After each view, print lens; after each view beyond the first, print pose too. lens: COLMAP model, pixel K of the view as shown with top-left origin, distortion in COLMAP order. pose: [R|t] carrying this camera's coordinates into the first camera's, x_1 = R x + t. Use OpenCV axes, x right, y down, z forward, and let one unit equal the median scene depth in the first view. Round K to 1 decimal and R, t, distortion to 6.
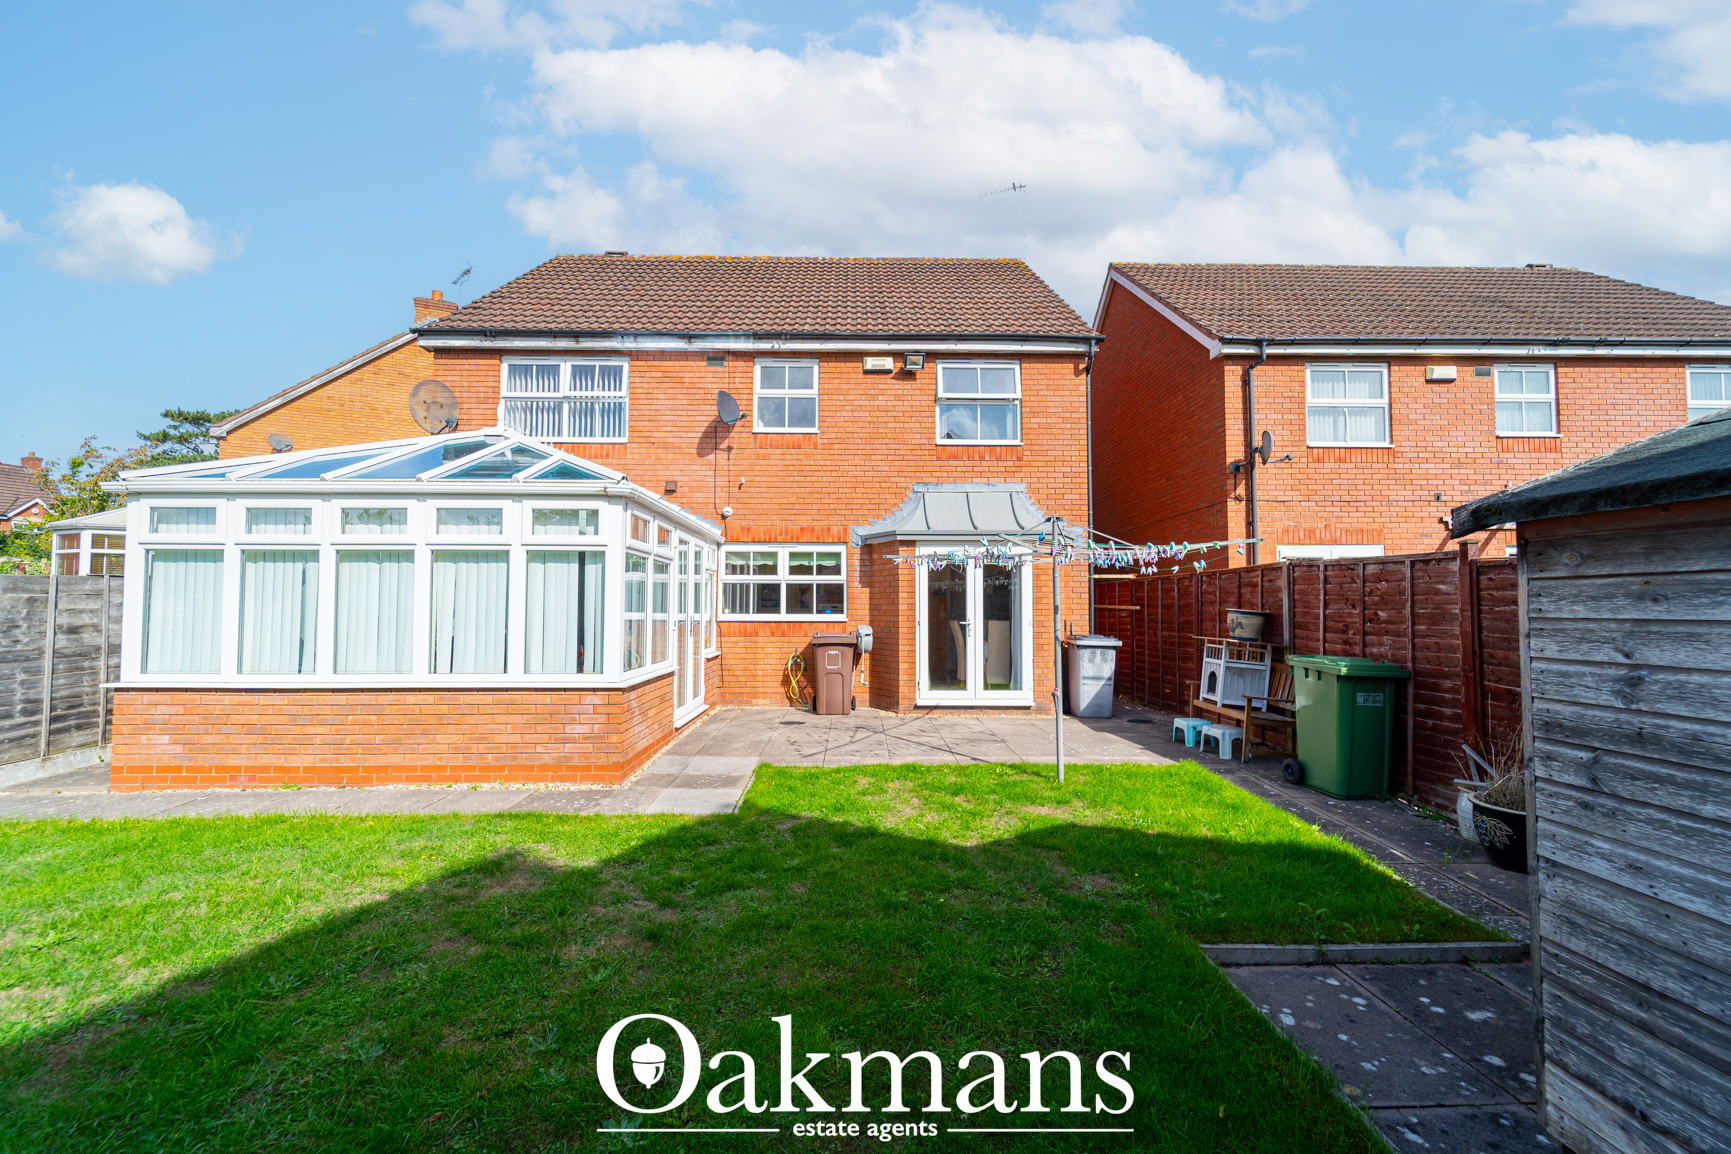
lens RADIAL K [[697.2, 0, 864.8], [0, 697.2, 583.4], [0, 0, 1]] dist [-0.000662, -0.000016]
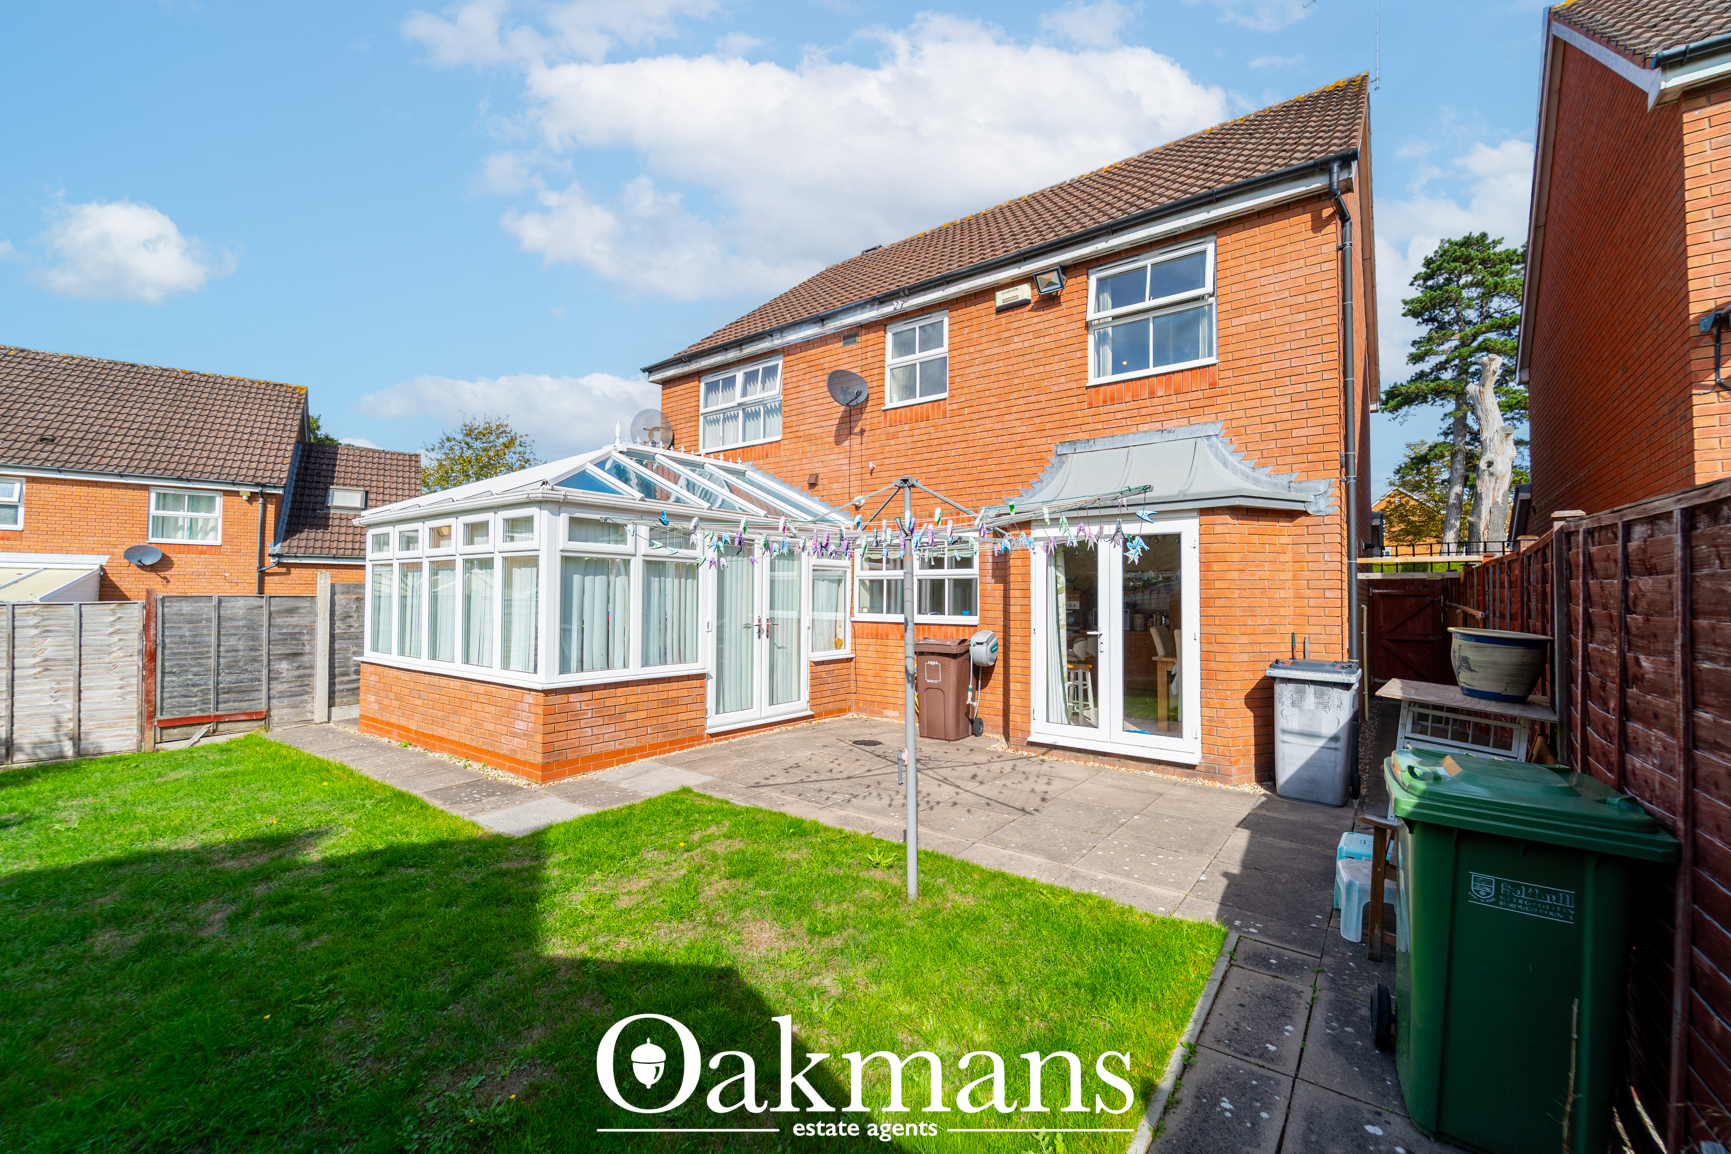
lens RADIAL K [[706.2, 0, 857.6], [0, 706.2, 577.4], [0, 0, 1]] dist [-0.000734, -0.000165]
pose [[0.787231, -0.012957, -0.616522, 0.368986], [0.016696, 0.999861, 0.000305, -0.003501], [0.616432, -0.010533, 0.787337, 0.269808]]
